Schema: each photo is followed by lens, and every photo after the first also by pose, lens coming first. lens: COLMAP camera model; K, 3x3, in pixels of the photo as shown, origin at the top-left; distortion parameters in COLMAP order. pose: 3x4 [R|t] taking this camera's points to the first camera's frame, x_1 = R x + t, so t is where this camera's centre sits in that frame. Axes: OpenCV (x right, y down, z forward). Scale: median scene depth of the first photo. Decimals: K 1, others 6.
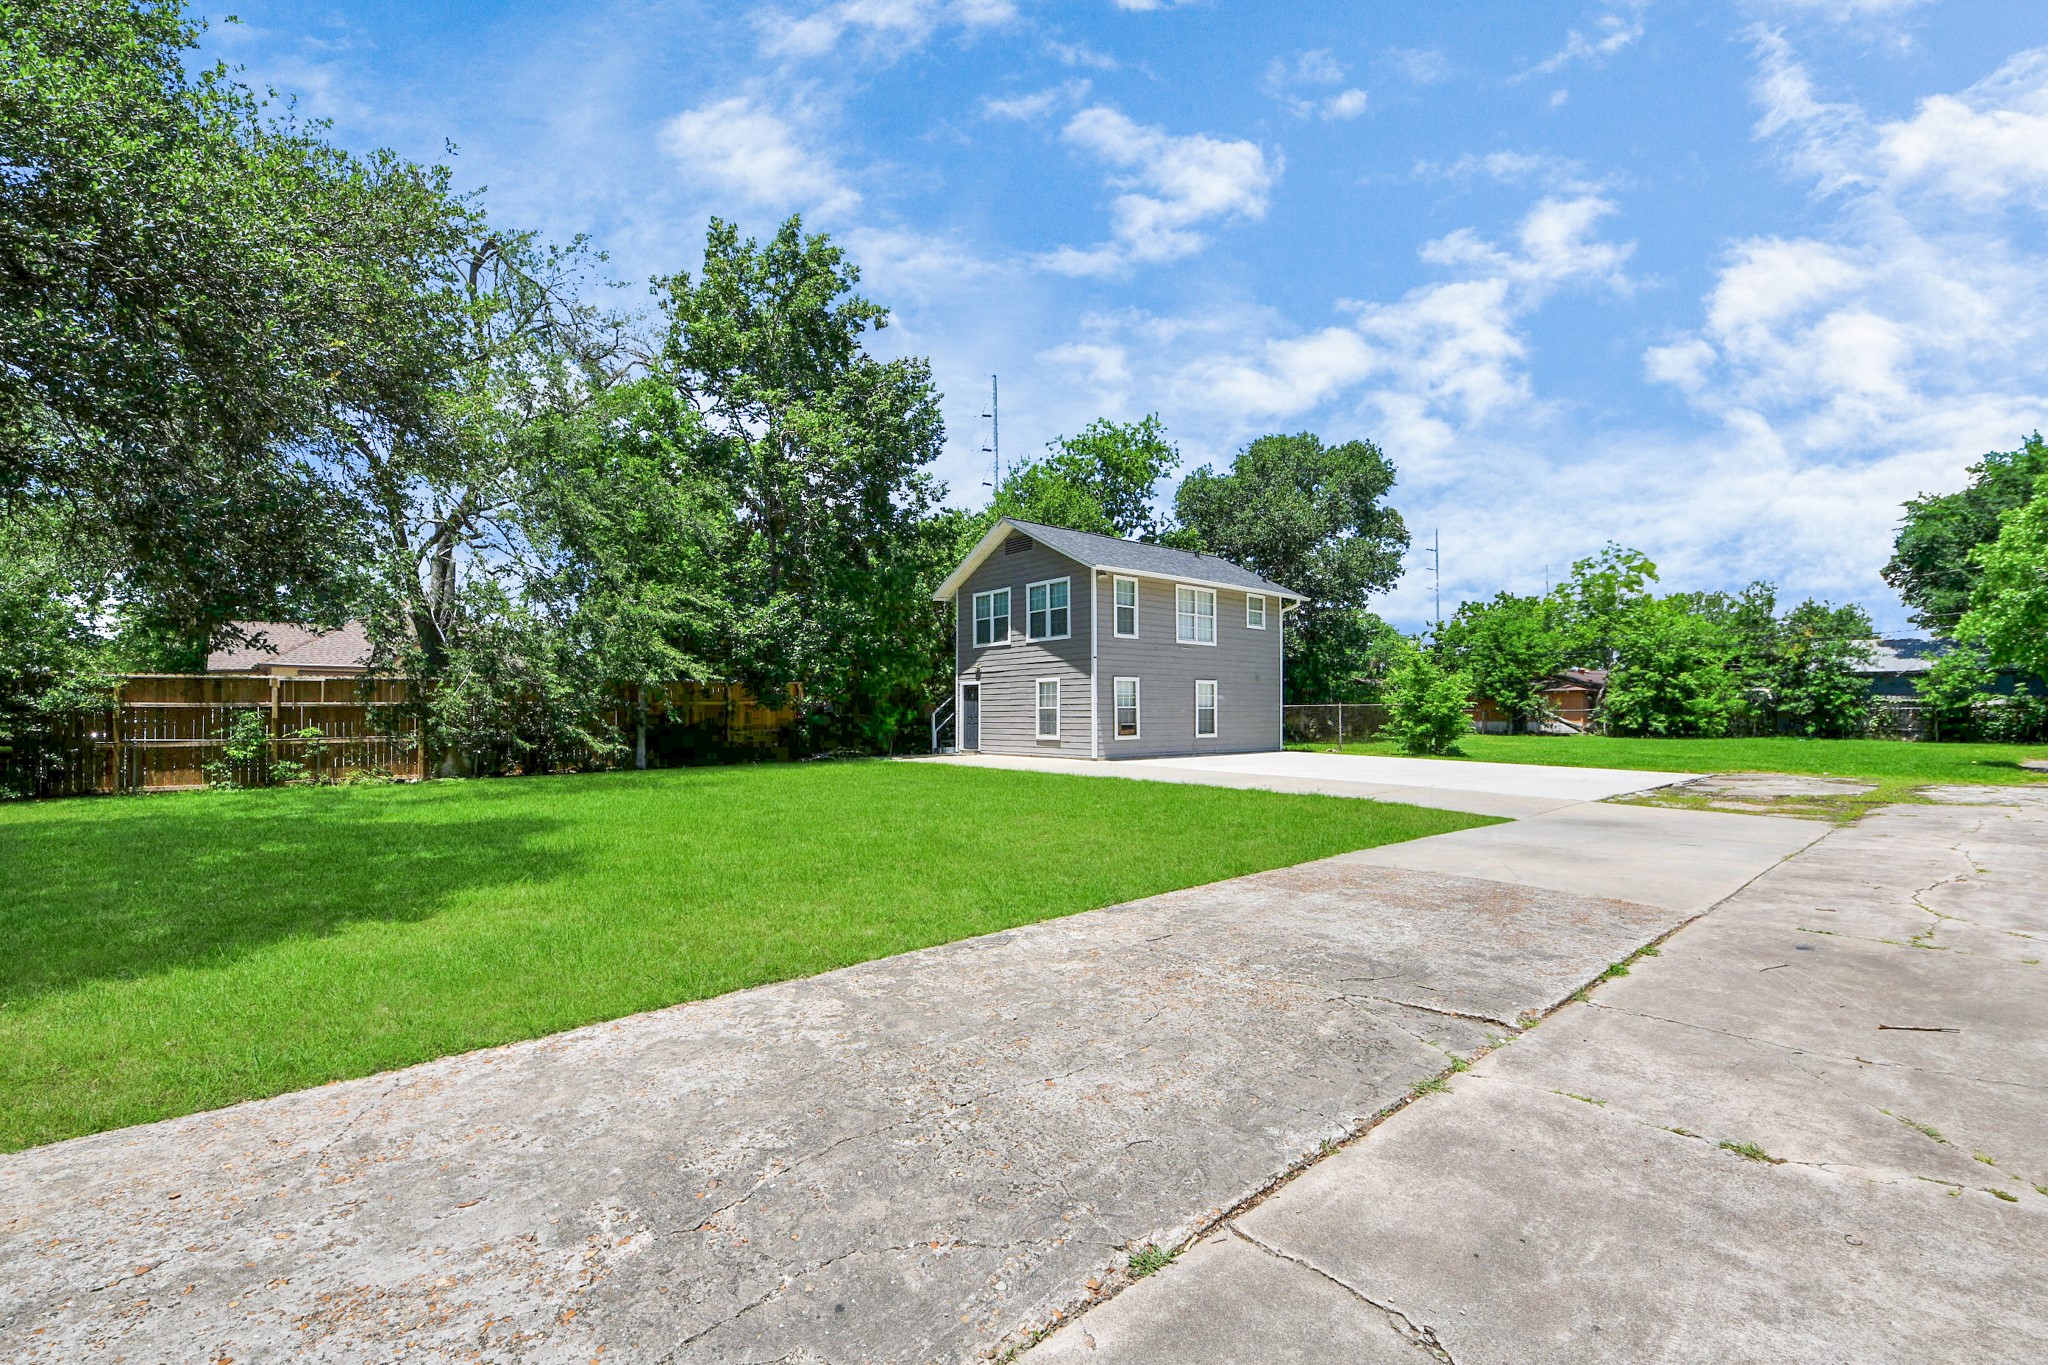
lens RADIAL K [[836.9, 0, 1024.0], [0, 836.9, 682.5], [0, 0, 1]] dist [-0.000321, -0.000038]
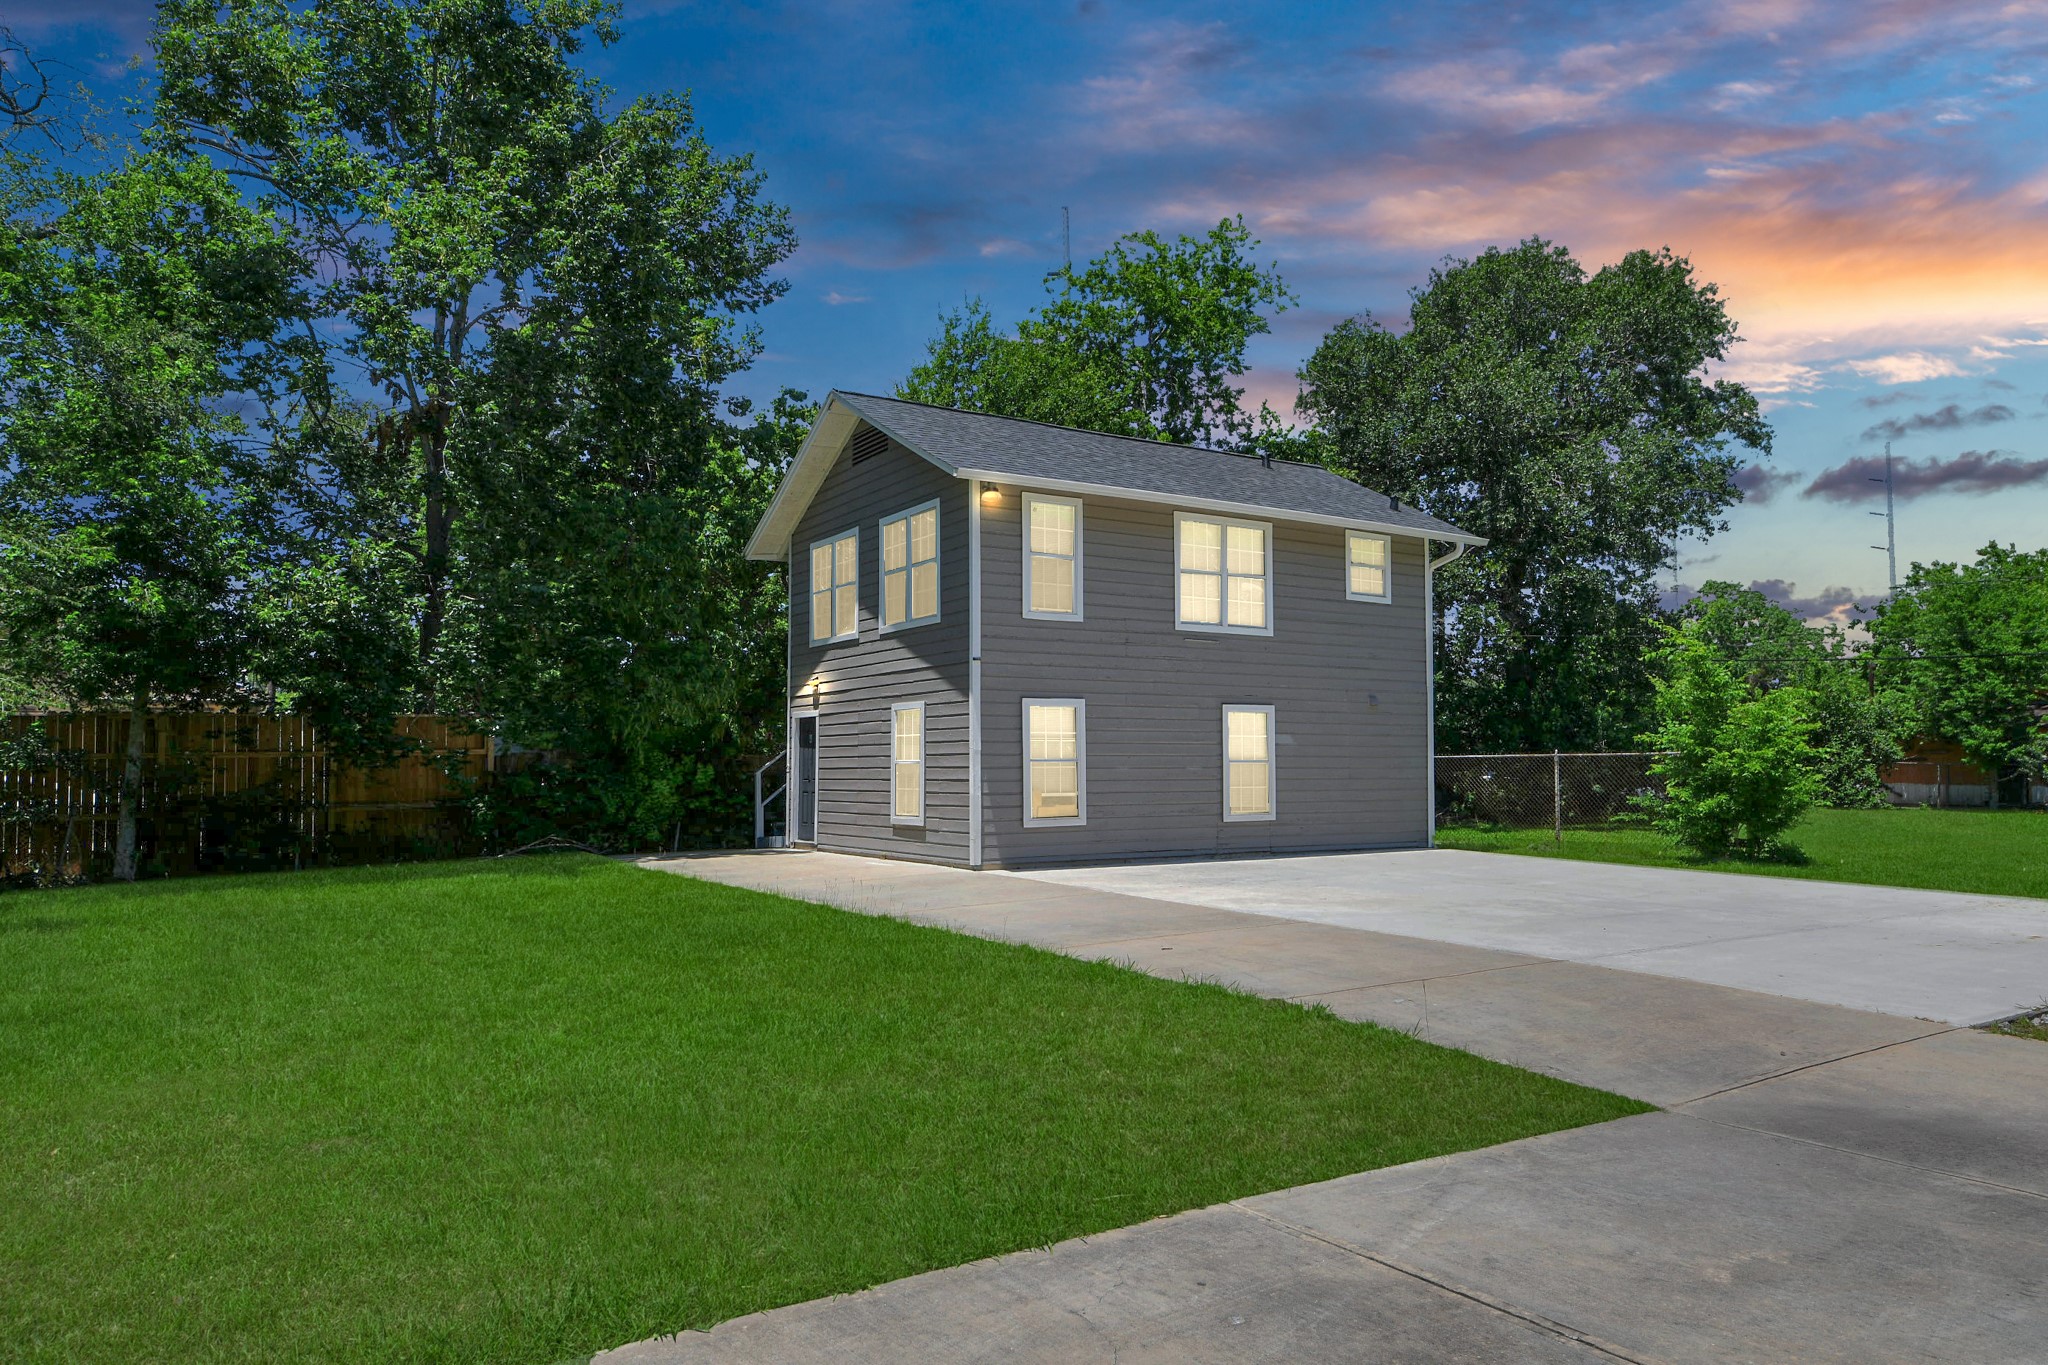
lens RADIAL K [[1332.9, 0, 1023.1], [0, 1332.9, 672.7], [0, 0, 1]] dist [0.012882, 0.003519]
pose [[0.992041, -0.009764, -0.125538, 0.146971], [0.005485, 0.999394, -0.034386, 0.003770], [0.125797, 0.033423, 0.991493, 0.160206]]
